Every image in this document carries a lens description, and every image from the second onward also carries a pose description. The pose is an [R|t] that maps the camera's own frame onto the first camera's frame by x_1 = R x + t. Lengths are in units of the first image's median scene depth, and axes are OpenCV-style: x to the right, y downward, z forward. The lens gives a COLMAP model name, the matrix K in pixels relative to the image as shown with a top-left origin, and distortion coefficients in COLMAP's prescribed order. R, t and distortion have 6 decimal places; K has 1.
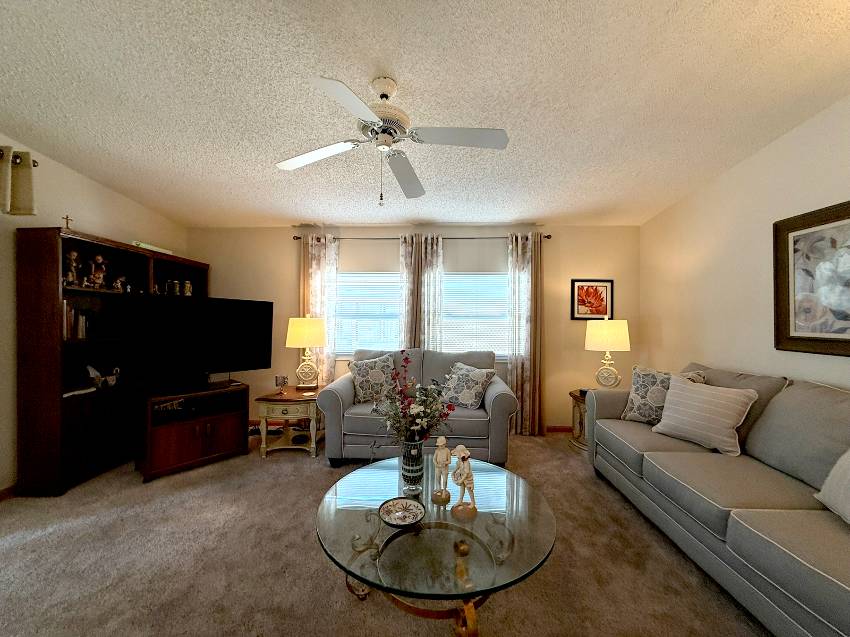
lens RADIAL K [[340.7, 0, 427.1], [0, 340.7, 316.8], [0, 0, 1]] dist [-0.004449, 0.000922]
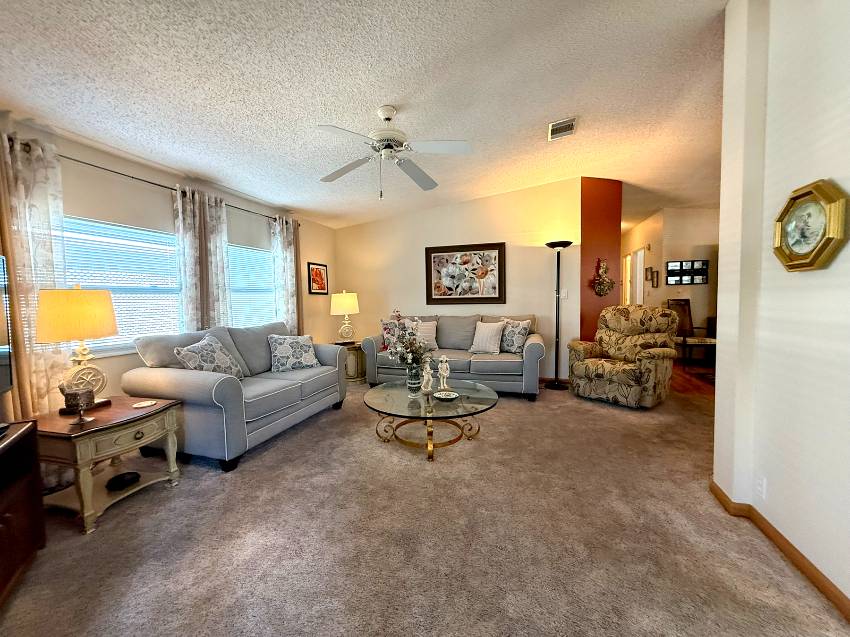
lens RADIAL K [[340.7, 0, 417.7], [0, 340.7, 320.0], [0, 0, 1]] dist [-0.004449, 0.000922]
pose [[0.275480, -0.073846, 0.958466, -0.839000], [0.014368, 0.997250, 0.072705, 0.023414], [-0.961200, -0.006257, 0.275783, 0.308700]]
